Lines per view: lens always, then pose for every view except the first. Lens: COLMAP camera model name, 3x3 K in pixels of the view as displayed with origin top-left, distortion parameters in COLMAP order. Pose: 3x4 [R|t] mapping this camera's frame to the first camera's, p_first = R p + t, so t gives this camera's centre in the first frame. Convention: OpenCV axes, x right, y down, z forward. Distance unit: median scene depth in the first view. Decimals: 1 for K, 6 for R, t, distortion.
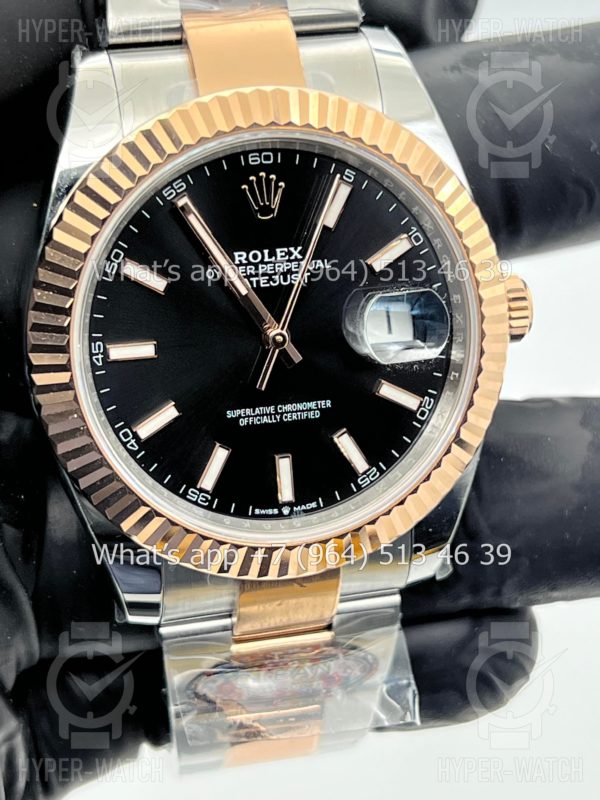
lens RADIAL K [[1888.4, 0, 299.5], [0, 1888.4, 403.0], [0, 0, 1]] dist [0.129804, 0.000000]
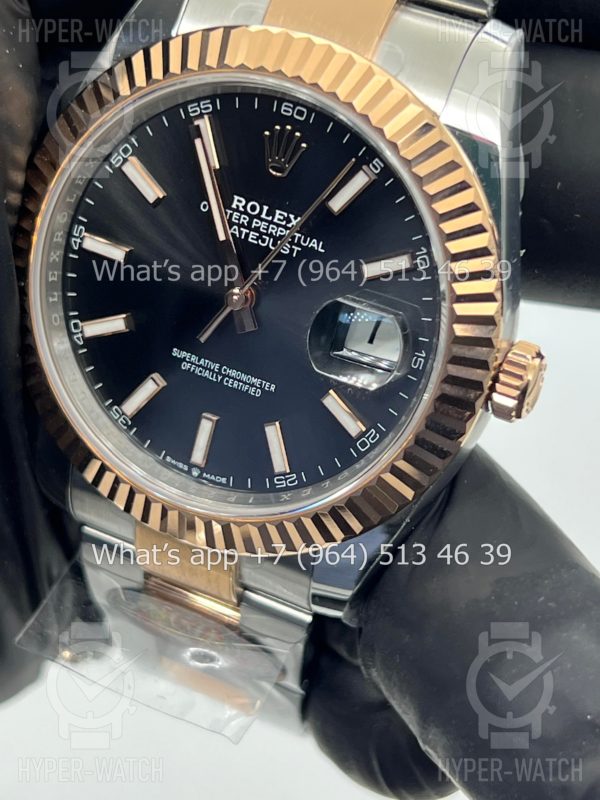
lens RADIAL K [[1888.4, 0, 299.6], [0, 1888.4, 403.1], [0, 0, 1]] dist [0.129804, 0.000000]
pose [[0.774266, 0.425741, -0.468248, 0.465003], [-0.397233, 0.902924, 0.164118, -0.151048], [0.492664, 0.058932, 0.868222, 0.209647]]
